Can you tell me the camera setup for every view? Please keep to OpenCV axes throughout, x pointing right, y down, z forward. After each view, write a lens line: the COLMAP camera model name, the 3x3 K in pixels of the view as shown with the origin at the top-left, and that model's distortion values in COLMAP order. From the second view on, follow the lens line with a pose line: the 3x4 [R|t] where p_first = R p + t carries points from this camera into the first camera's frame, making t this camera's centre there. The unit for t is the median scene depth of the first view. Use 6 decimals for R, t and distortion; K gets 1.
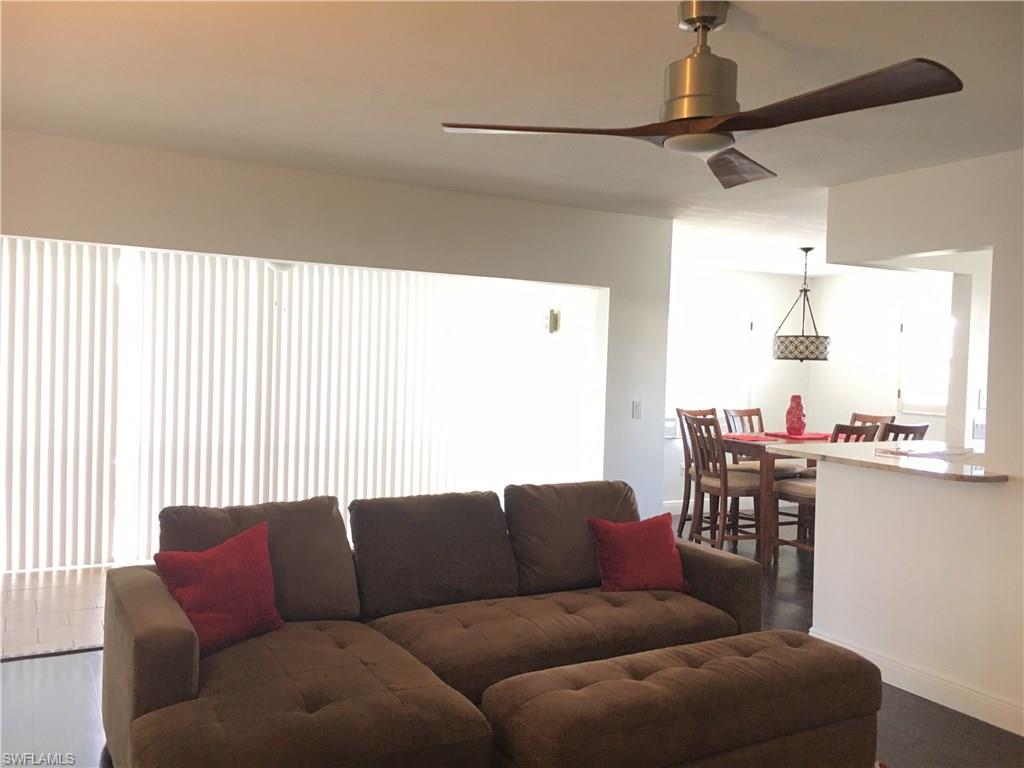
lens RADIAL K [[889.0, 0, 512.0], [0, 889.0, 384.0], [0, 0, 1]] dist [0.142707, 0.000706]
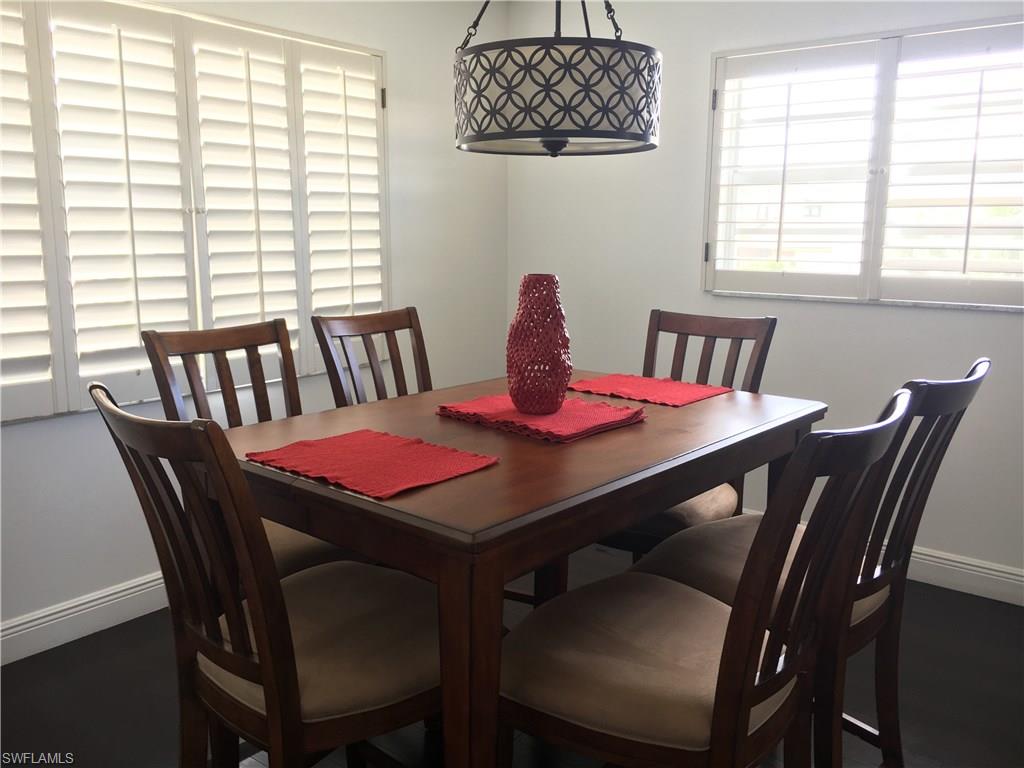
lens RADIAL K [[889.0, 0, 512.0], [0, 889.0, 384.0], [0, 0, 1]] dist [0.142707, 0.000706]
pose [[0.923887, -0.085856, 0.372909, 0.198453], [0.024212, 0.985668, 0.166949, -0.001078], [-0.381898, -0.145214, 0.912725, 0.739172]]
